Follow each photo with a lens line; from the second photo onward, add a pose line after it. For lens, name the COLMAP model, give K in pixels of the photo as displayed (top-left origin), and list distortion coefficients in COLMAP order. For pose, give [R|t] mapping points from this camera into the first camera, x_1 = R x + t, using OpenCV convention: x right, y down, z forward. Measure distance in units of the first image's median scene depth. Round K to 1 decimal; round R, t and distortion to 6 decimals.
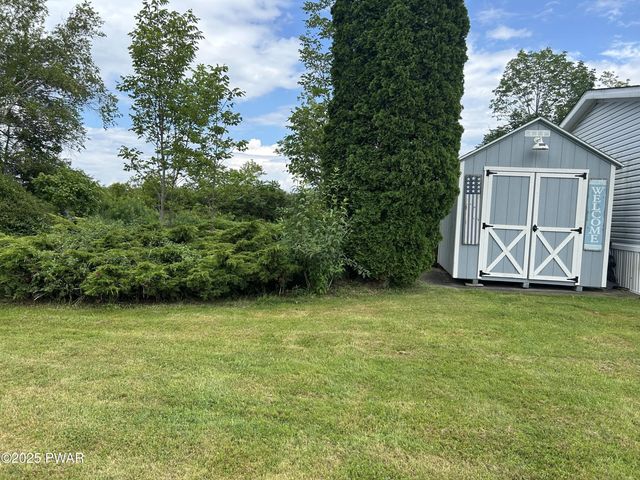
lens RADIAL K [[486.6, 0, 307.9], [0, 486.6, 239.5], [0, 0, 1]] dist [0.054621, -0.072032]
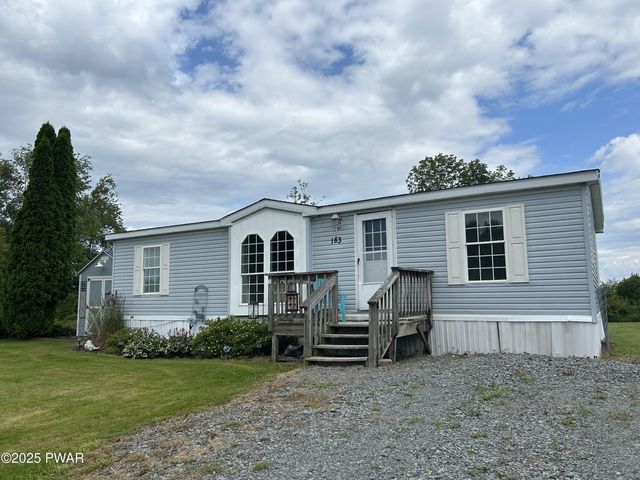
lens RADIAL K [[474.7, 0, 320.0], [0, 474.7, 240.0], [0, 0, 1]] dist [0.093118, -0.121270]
pose [[0.938924, -0.085365, -0.333368, 1.892111], [0.022492, 0.981895, -0.188084, 0.089862], [0.343388, 0.169098, 0.923846, -0.476684]]
